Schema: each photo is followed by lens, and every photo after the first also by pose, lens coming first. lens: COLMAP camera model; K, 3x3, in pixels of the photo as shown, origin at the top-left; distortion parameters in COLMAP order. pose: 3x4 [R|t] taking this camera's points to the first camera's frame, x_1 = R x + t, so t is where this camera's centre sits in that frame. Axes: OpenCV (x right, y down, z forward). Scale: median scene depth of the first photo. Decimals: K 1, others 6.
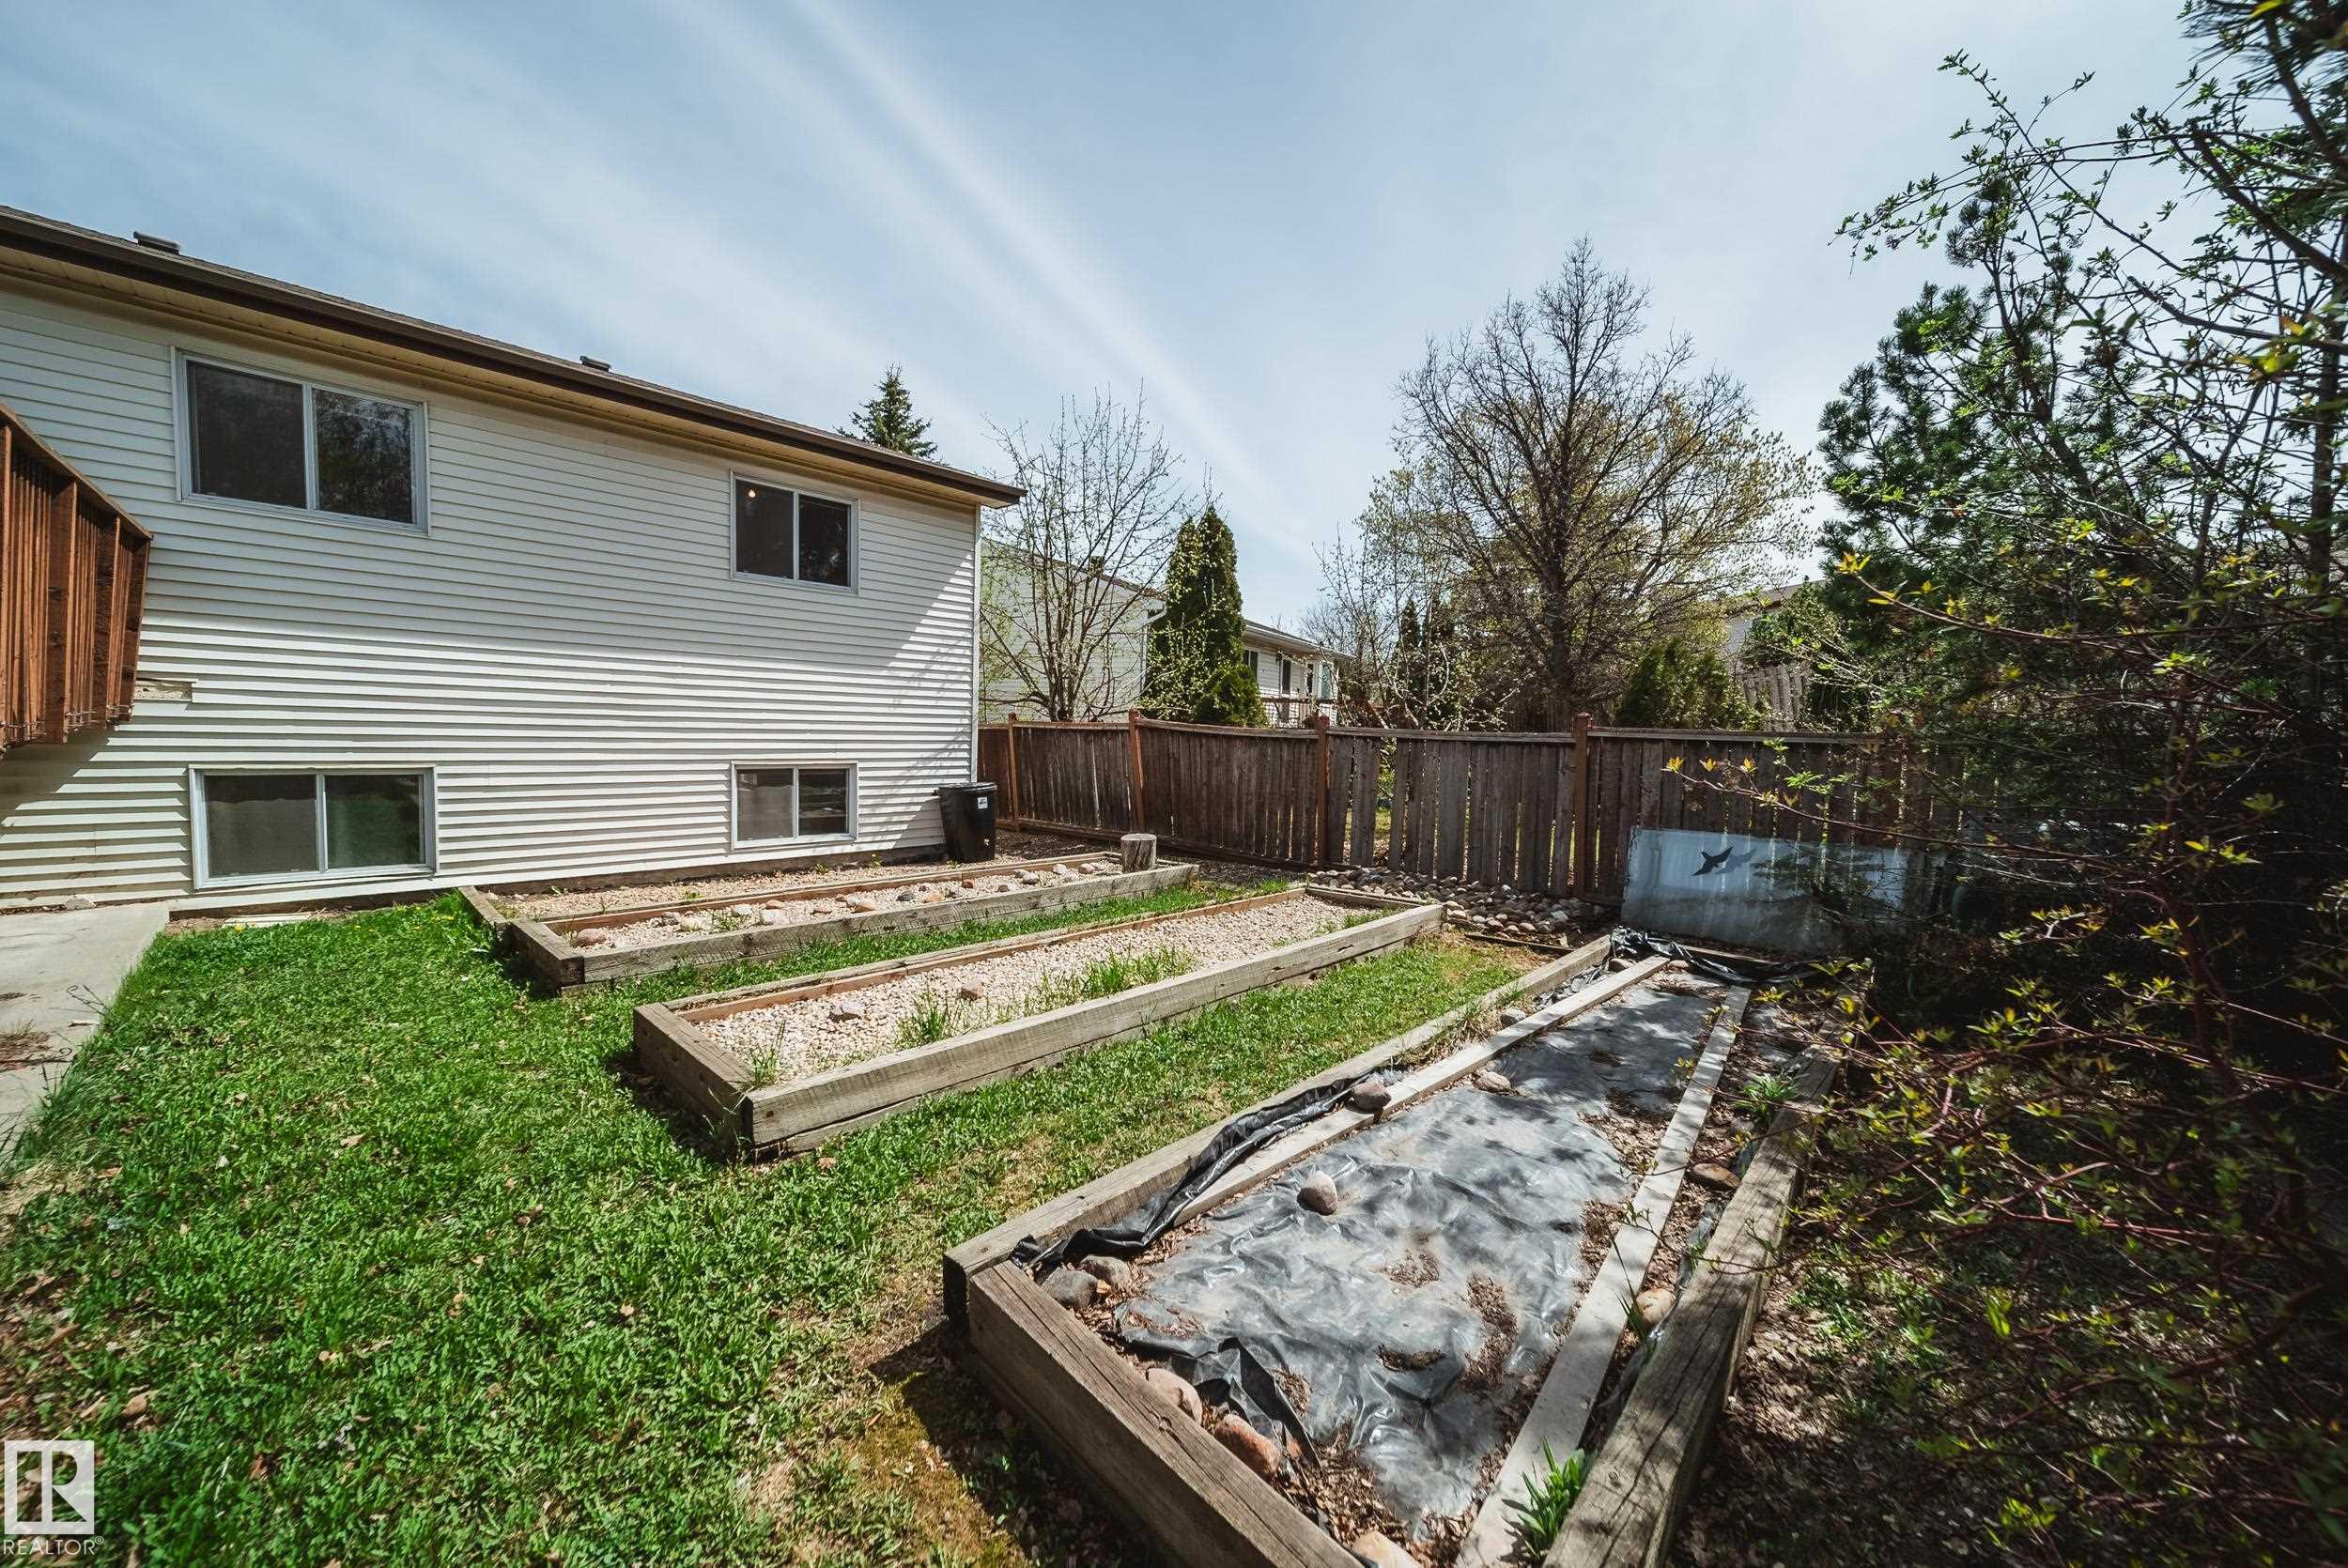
lens RADIAL K [[830.1, 0, 1172.3], [0, 830.1, 750.8], [0, 0, 1]] dist [0.008031, -0.000077]
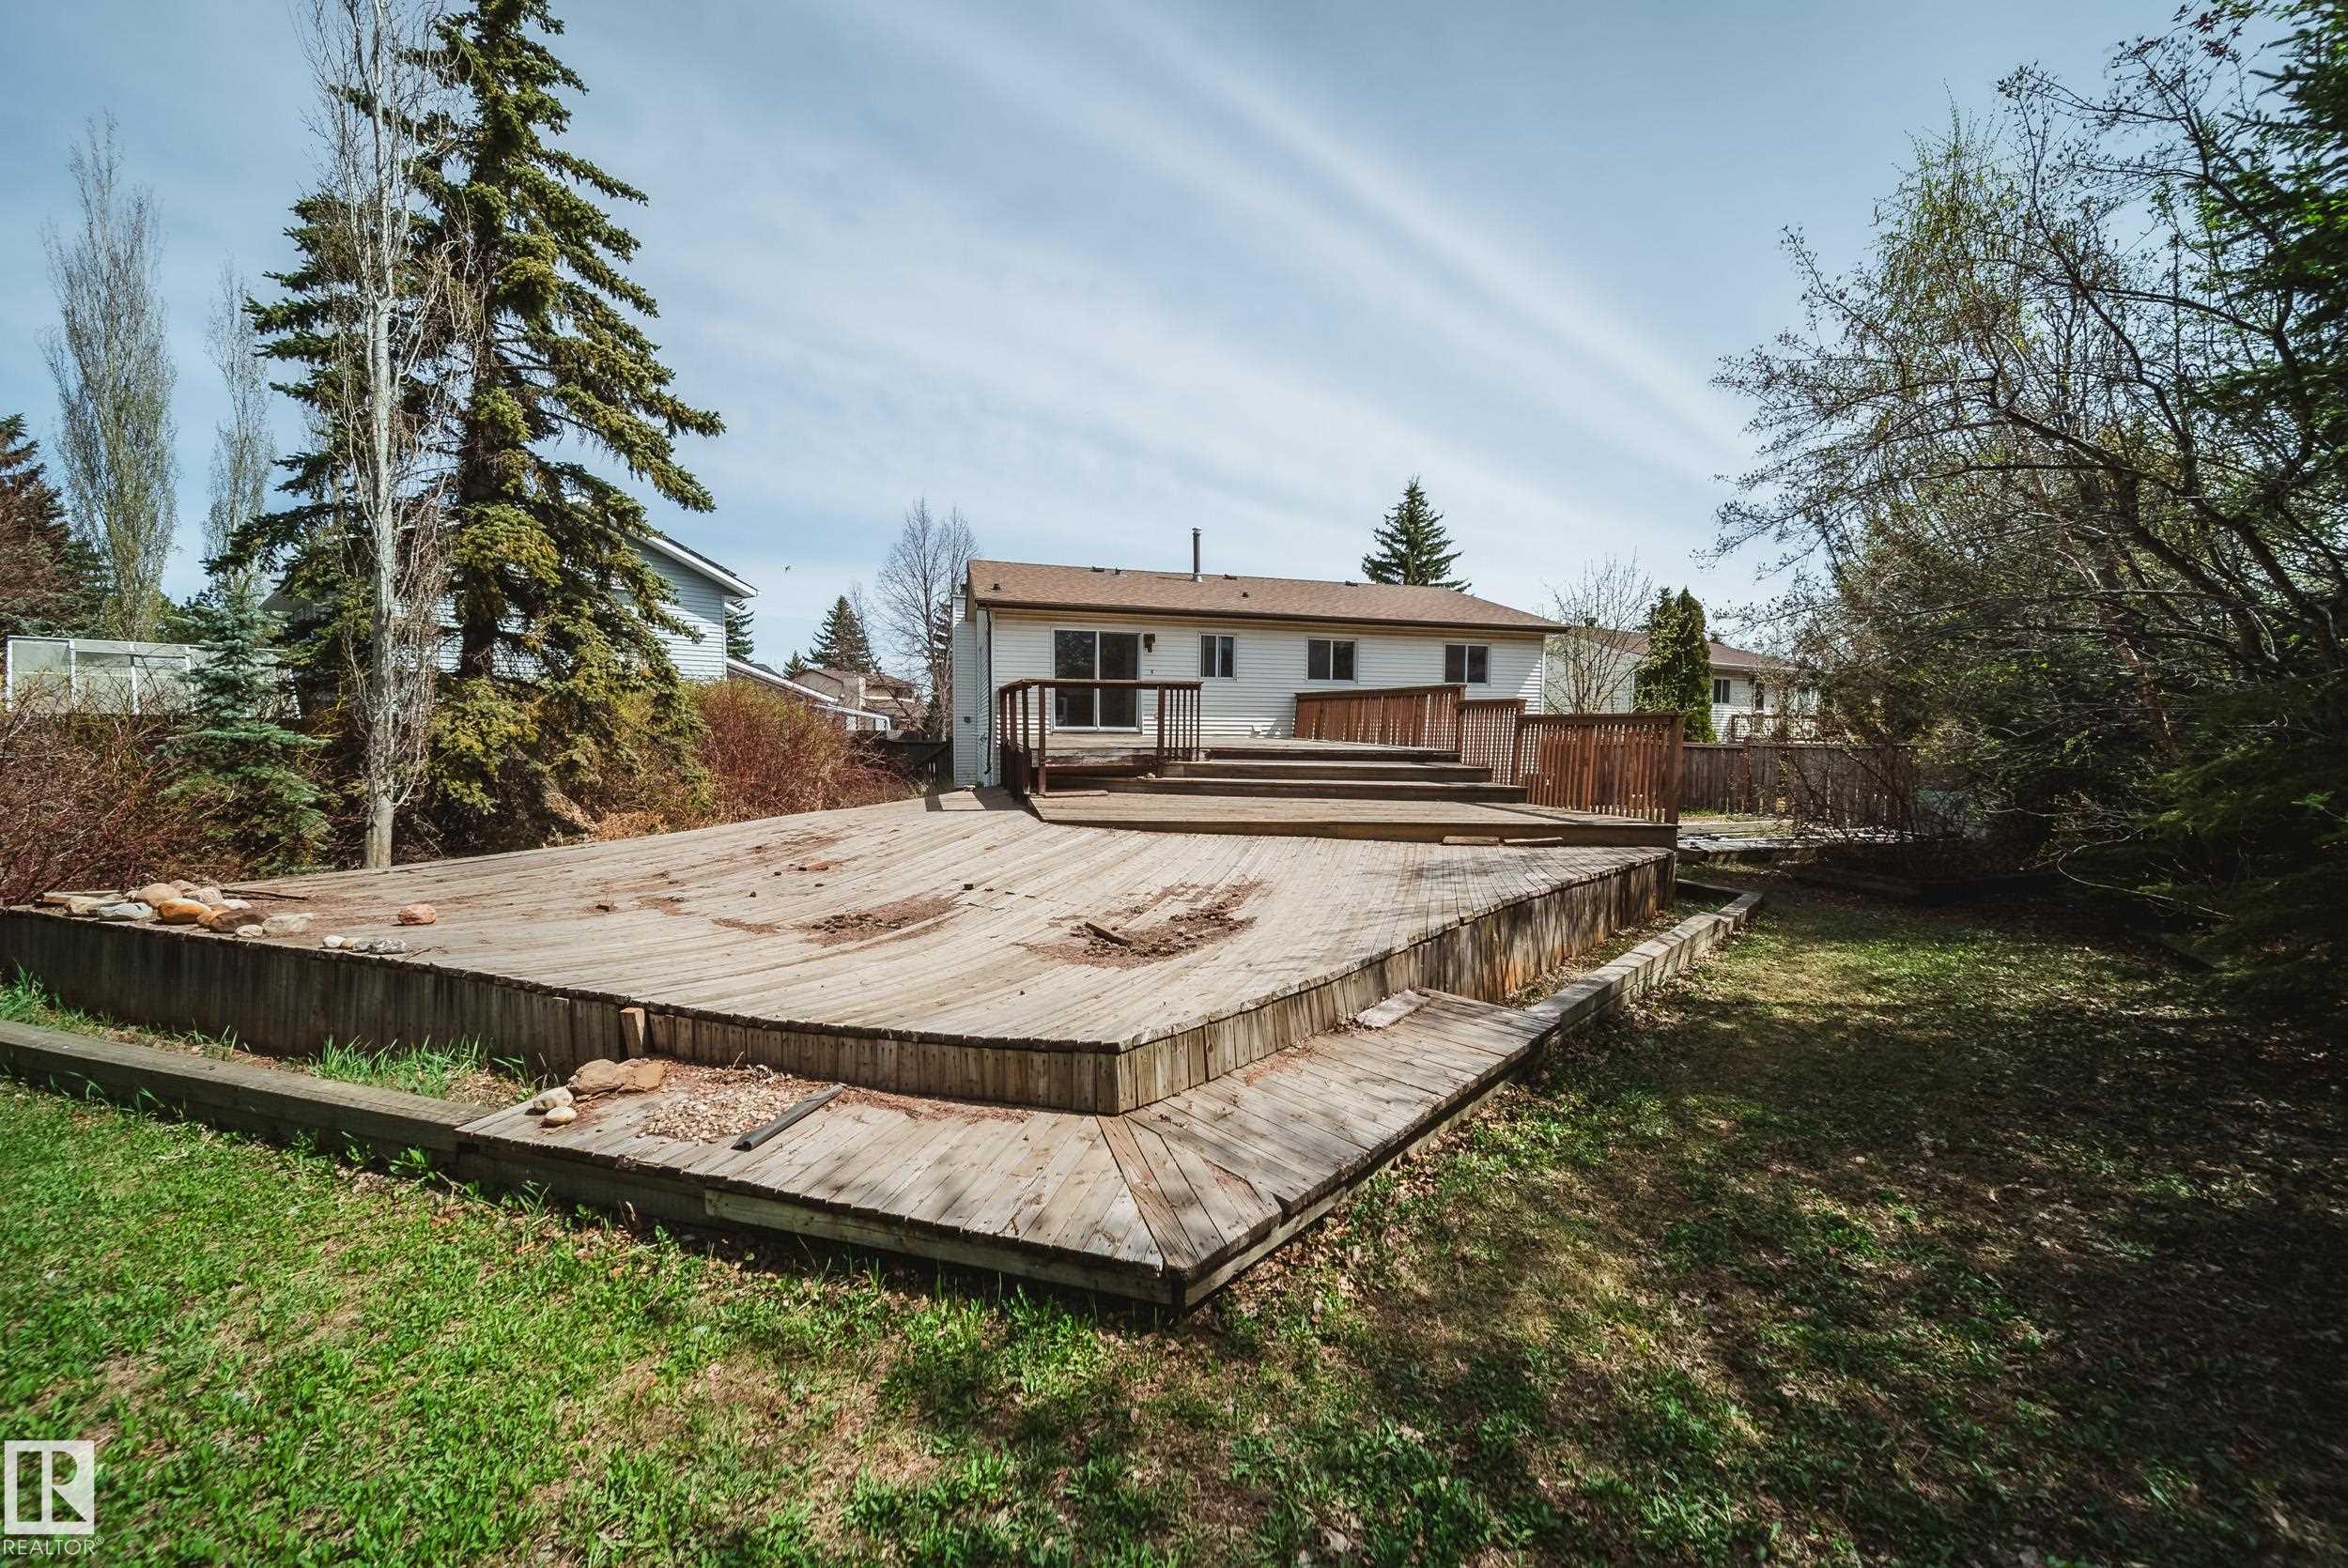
lens RADIAL K [[839.0, 0, 1165.7], [0, 839.0, 762.8], [0, 0, 1]] dist [0.000392, -0.000112]
pose [[0.864230, -0.009146, -0.503015, -0.001110], [0.010472, 0.999945, -0.000189, 0.001809], [0.502989, -0.005105, 0.864278, -0.565195]]
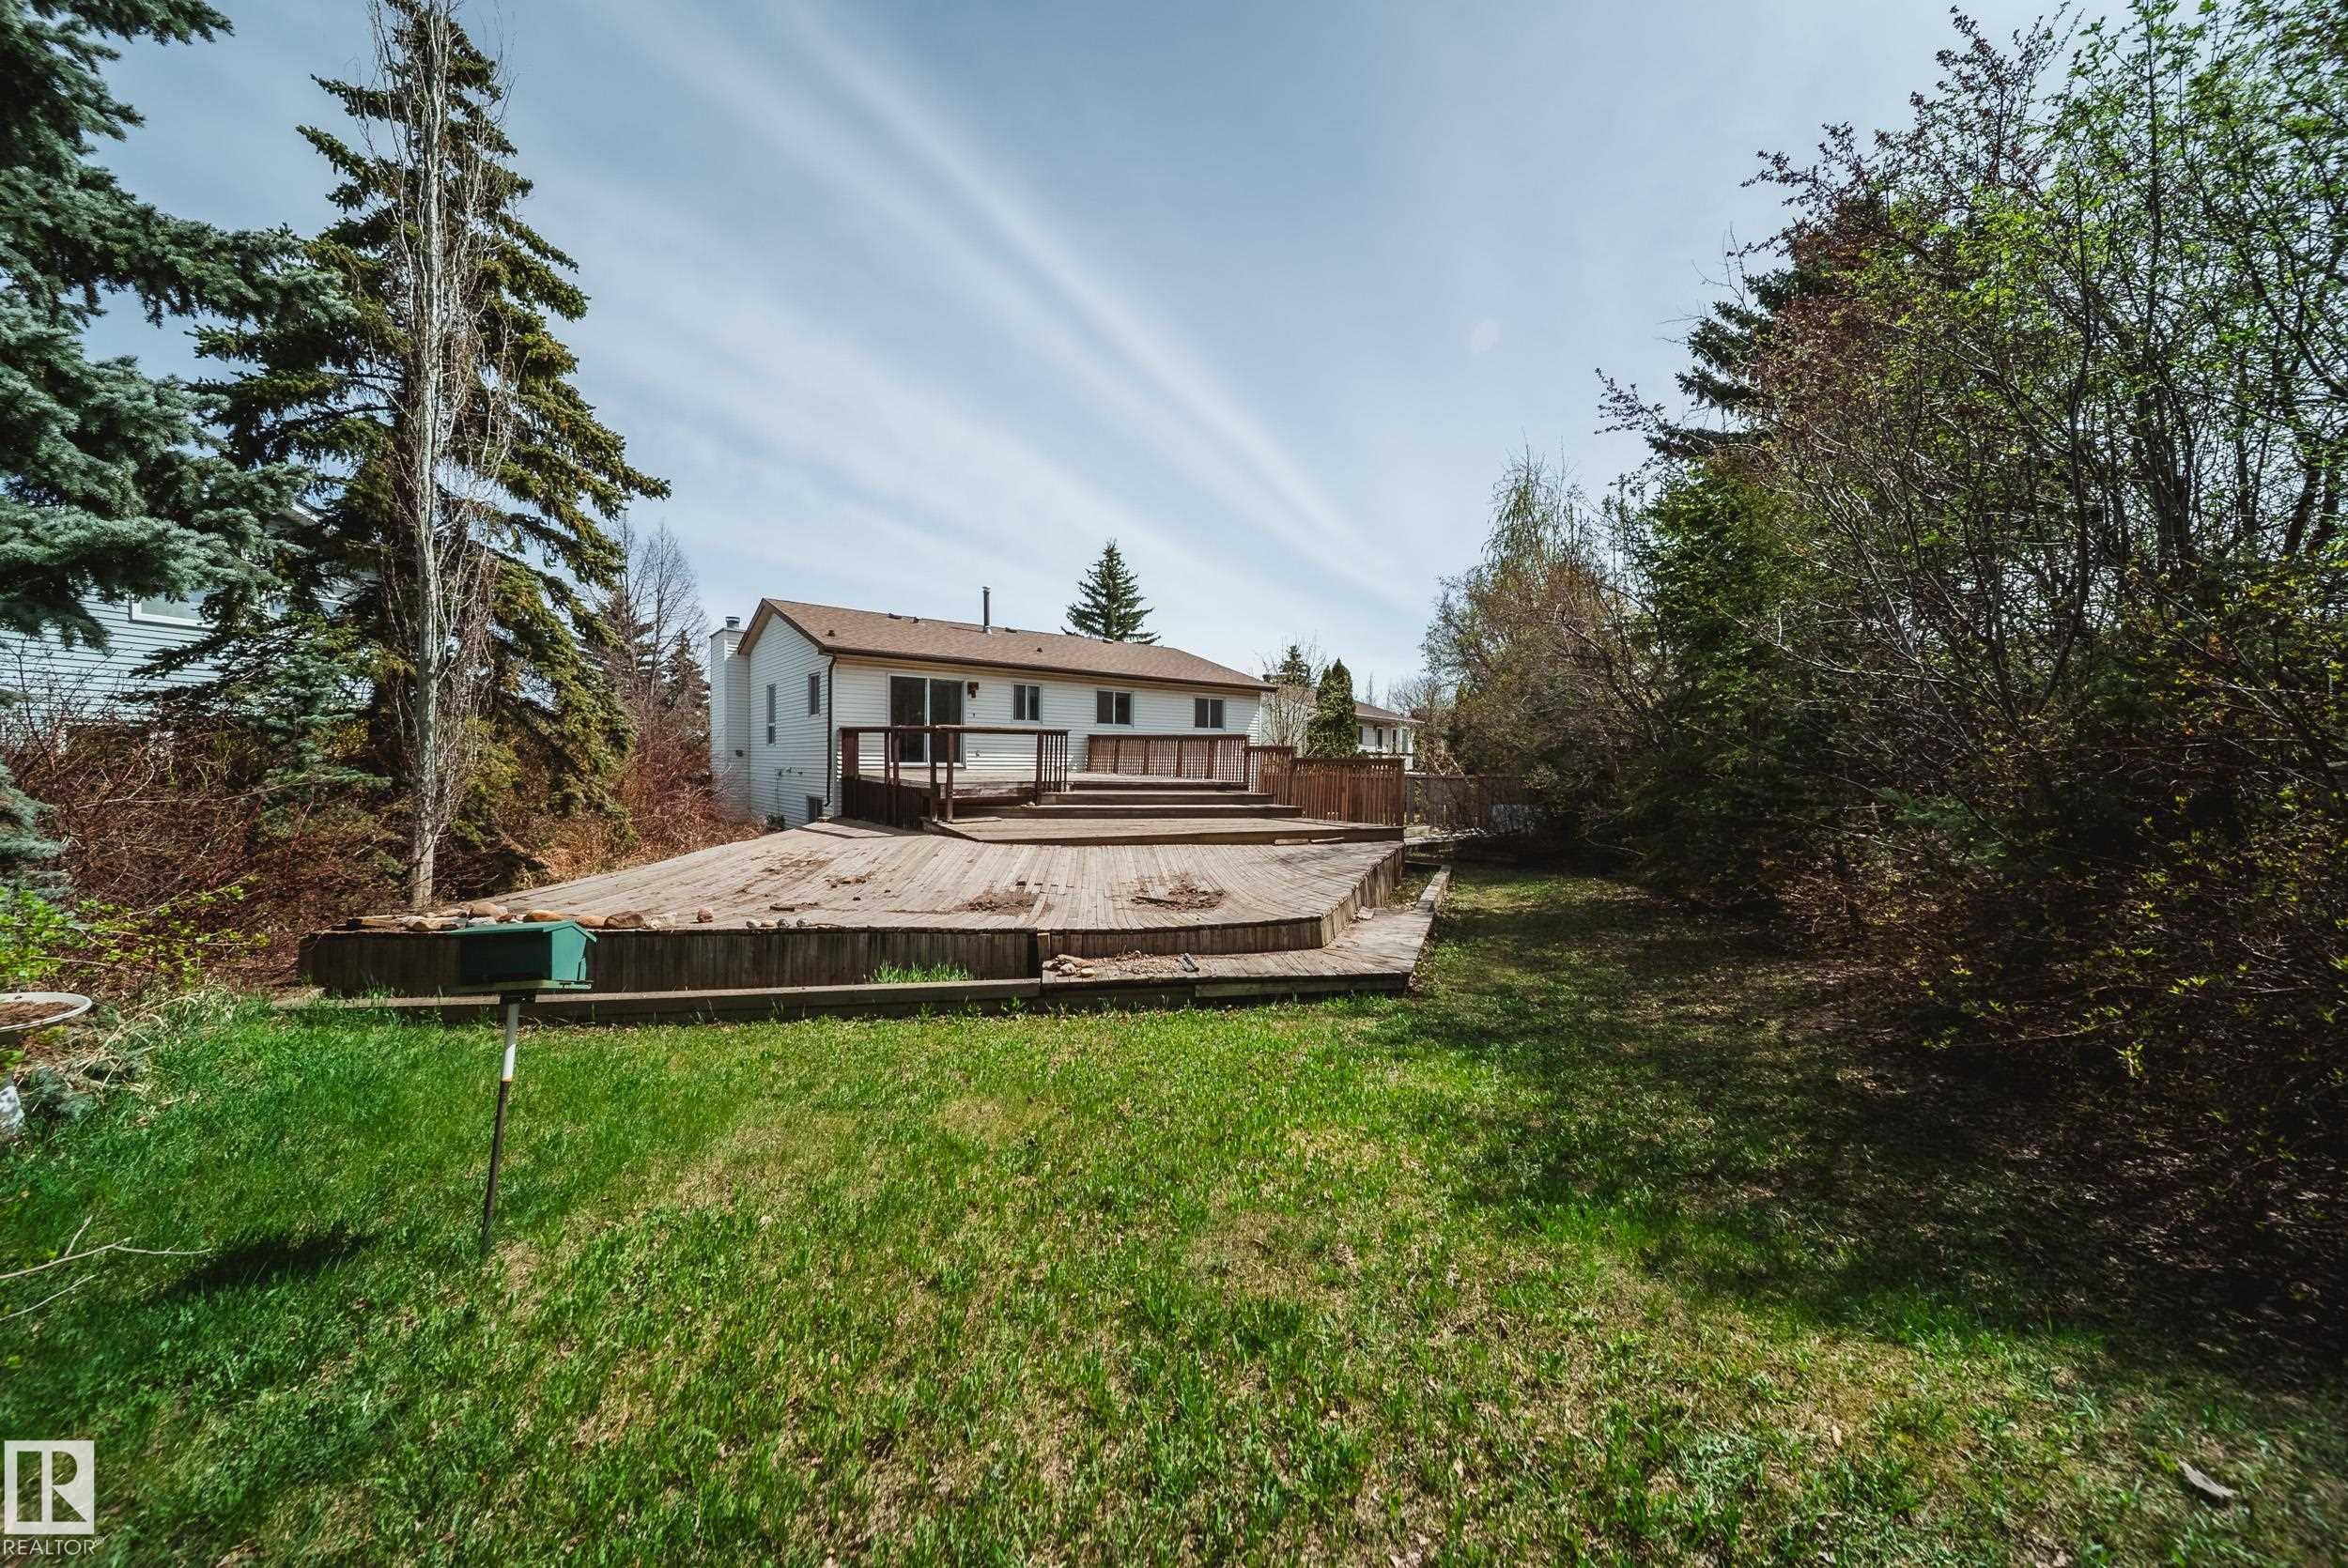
lens RADIAL K [[867.9, 0, 1154.0], [0, 867.9, 761.4], [0, 0, 1]] dist [0.009307, -0.000132]
pose [[0.993404, -0.024698, -0.111976, -0.127278], [0.021677, 0.999370, -0.028119, -0.003633], [0.112600, 0.025506, 0.993313, -0.837843]]
